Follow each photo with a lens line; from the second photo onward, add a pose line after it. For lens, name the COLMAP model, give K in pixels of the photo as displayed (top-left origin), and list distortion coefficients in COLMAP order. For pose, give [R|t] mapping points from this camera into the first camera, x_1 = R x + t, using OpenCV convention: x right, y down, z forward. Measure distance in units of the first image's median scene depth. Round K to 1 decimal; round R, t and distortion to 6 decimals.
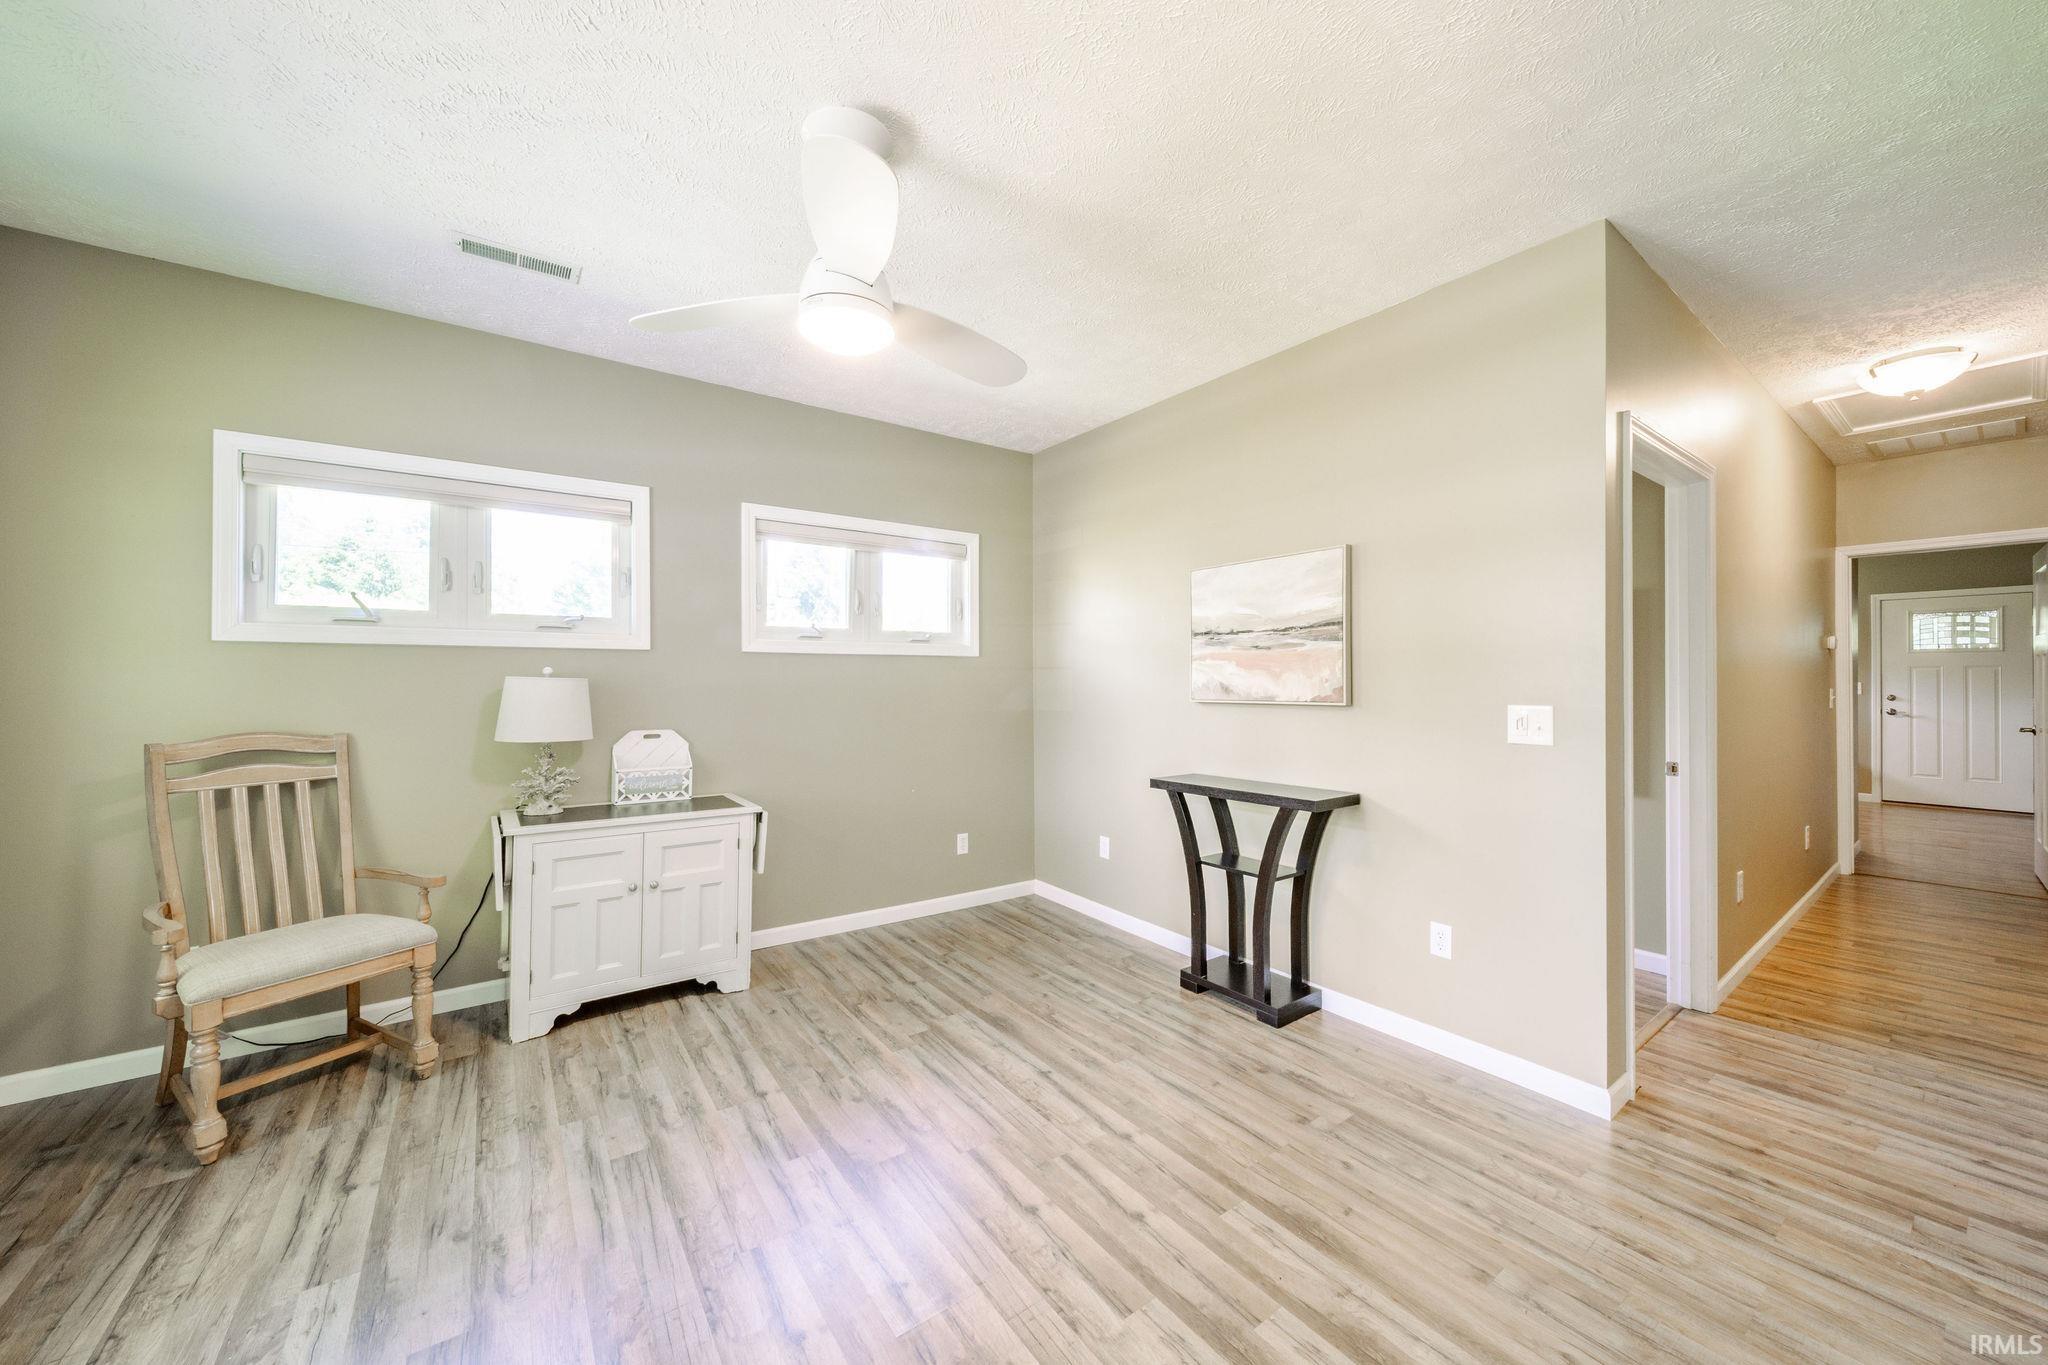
lens RADIAL K [[732.0, 0, 1024.0], [0, 732.0, 682.5], [0, 0, 1]] dist [0.000124, -0.000153]
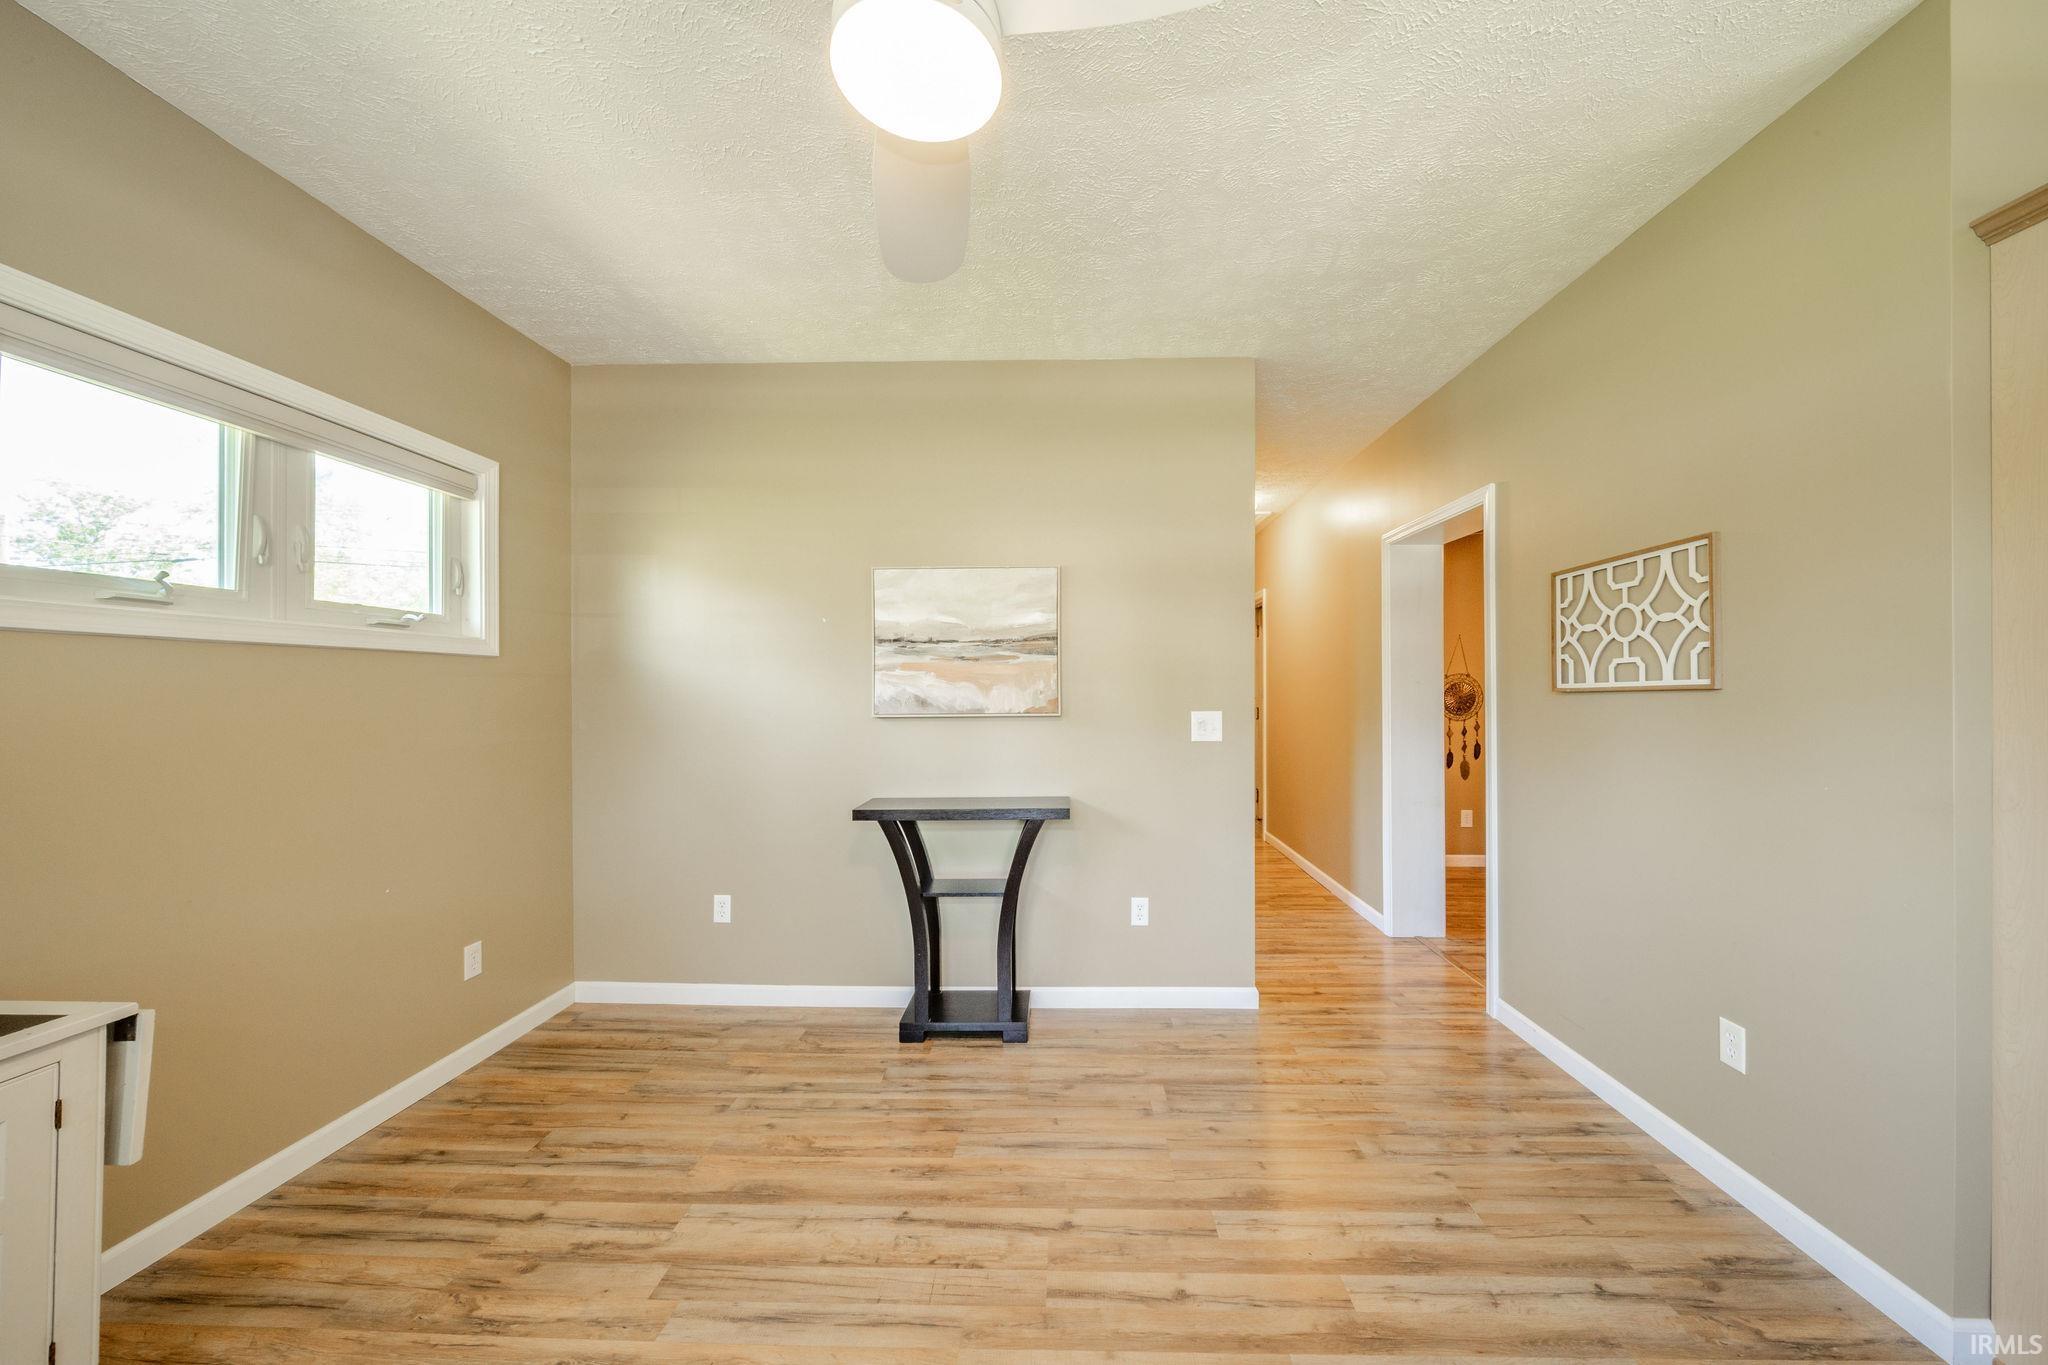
lens RADIAL K [[717.1, 0, 1035.5], [0, 717.1, 694.9], [0, 0, 1]] dist [-0.000945, -0.000429]
pose [[0.608256, -0.005639, 0.793721, -0.377248], [0.004861, 0.999982, 0.003379, -0.002693], [-0.793726, 0.001803, 0.608273, 0.358803]]
